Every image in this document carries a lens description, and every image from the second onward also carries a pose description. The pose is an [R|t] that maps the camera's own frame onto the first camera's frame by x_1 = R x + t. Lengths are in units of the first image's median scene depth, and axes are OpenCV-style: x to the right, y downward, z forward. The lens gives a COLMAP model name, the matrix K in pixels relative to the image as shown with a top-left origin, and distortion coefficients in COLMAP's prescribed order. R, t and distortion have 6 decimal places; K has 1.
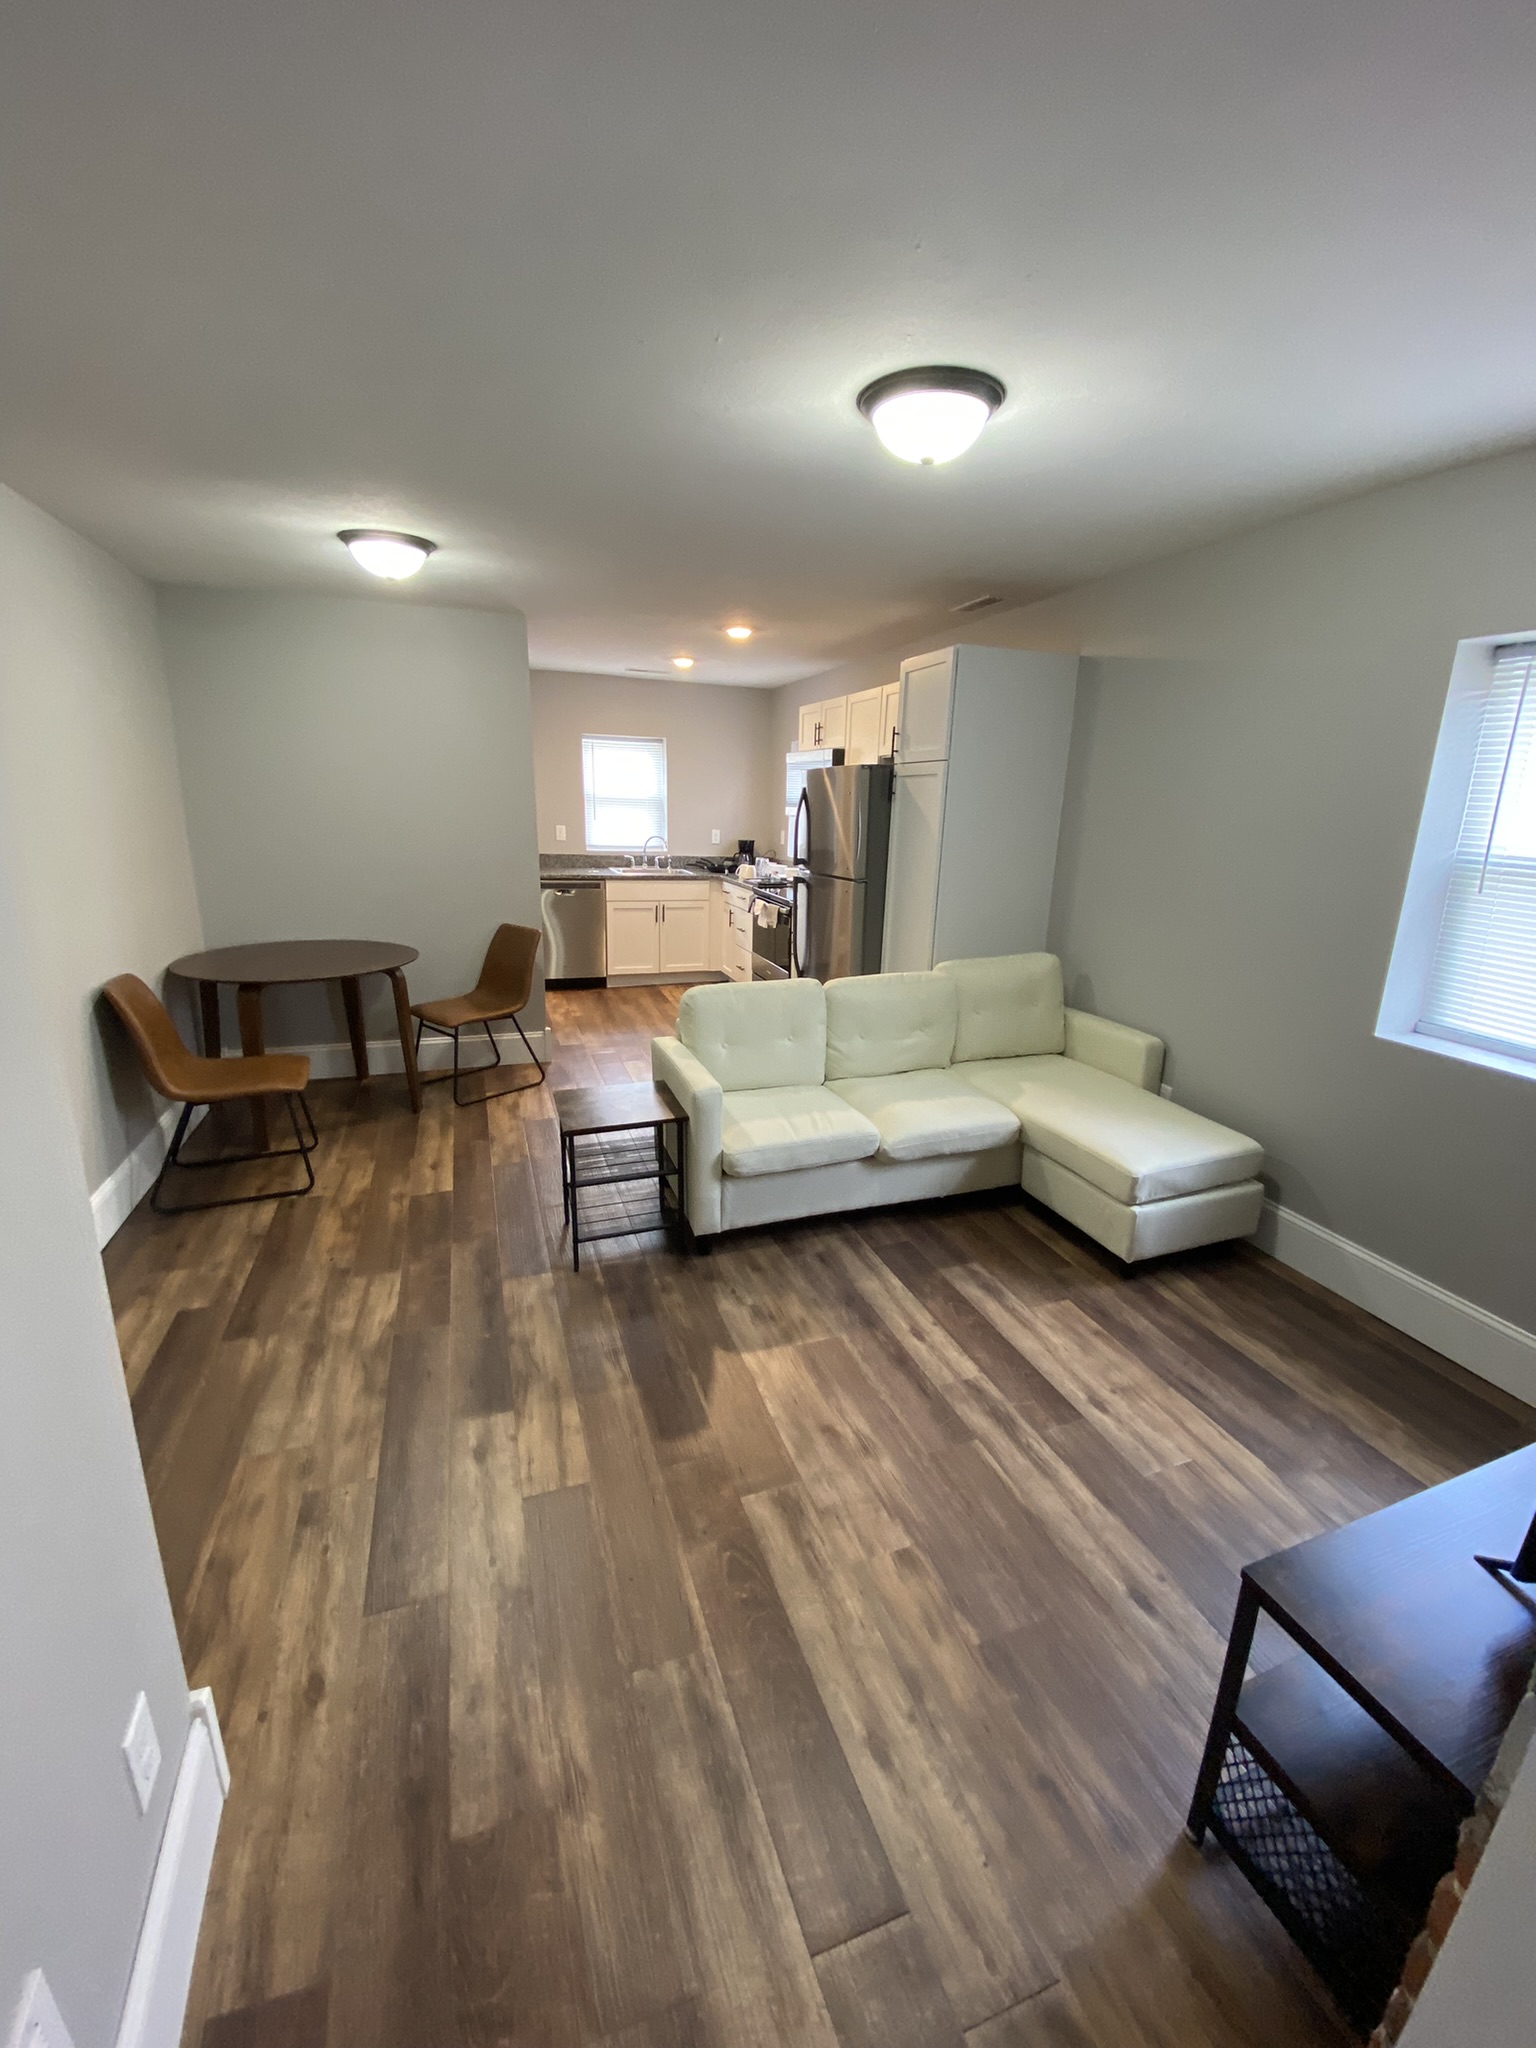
lens RADIAL K [[829.3, 0, 784.4], [0, 829.3, 1009.5], [0, 0, 1]] dist [0.004733, -0.012705]
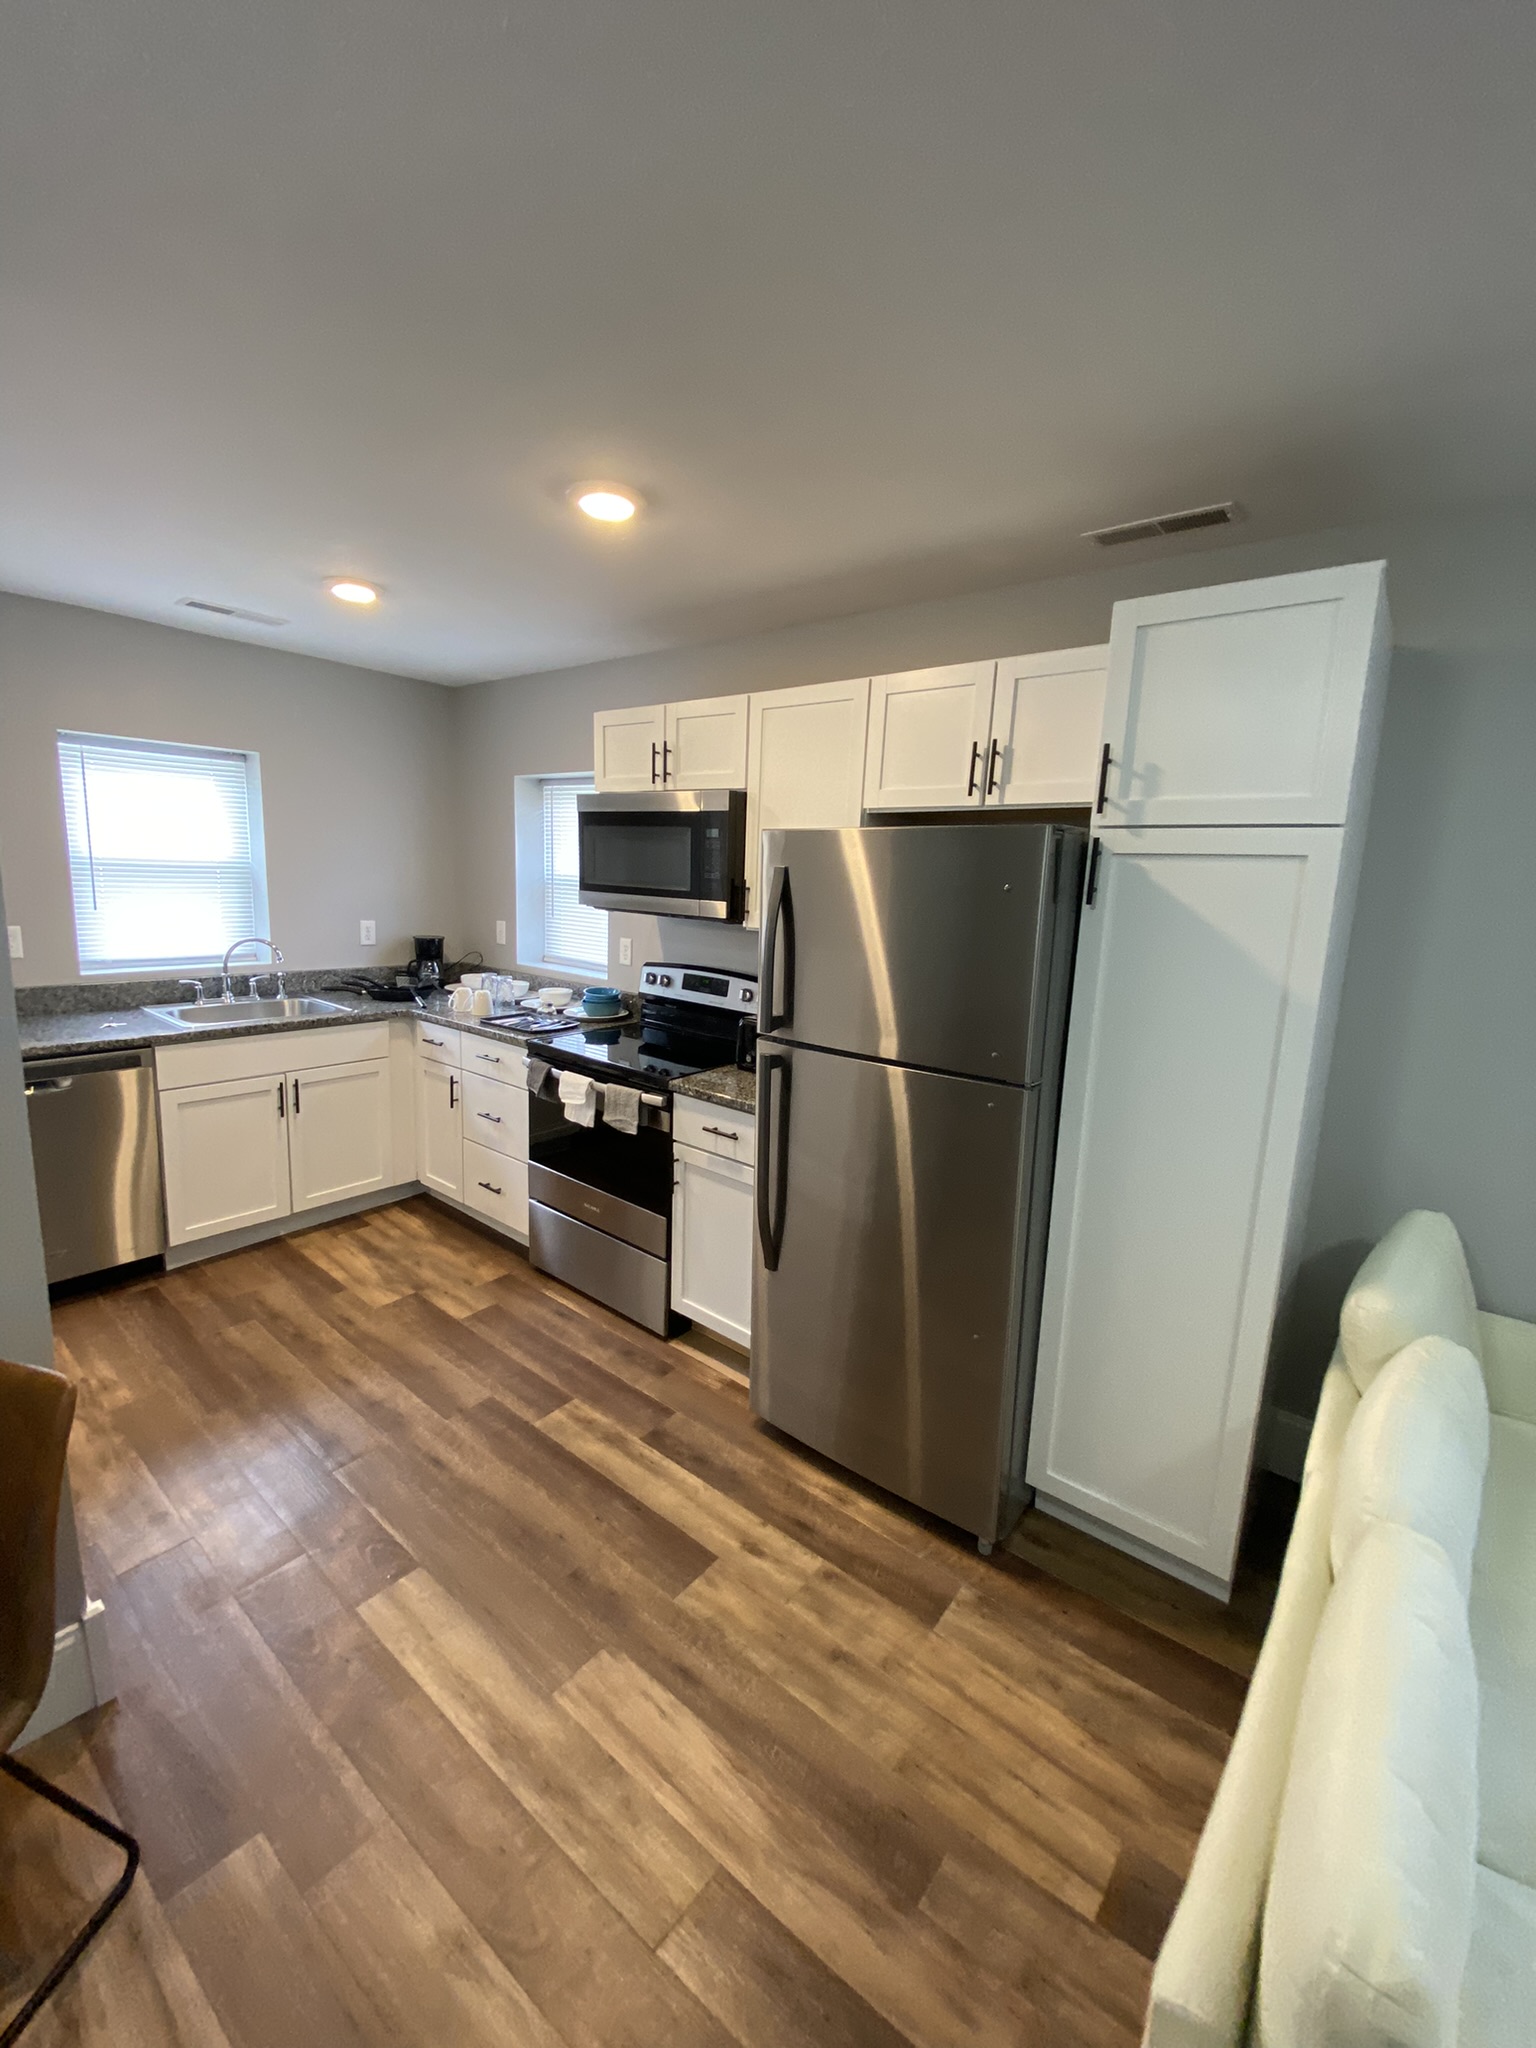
lens RADIAL K [[829.3, 0, 764.1], [0, 829.3, 993.2], [0, 0, 1]] dist [0.004733, -0.012705]
pose [[0.855905, -0.072798, 0.511983, -0.308955], [0.110702, 0.992884, -0.043890, -0.247258], [-0.505145, 0.094243, 0.857873, 0.854358]]
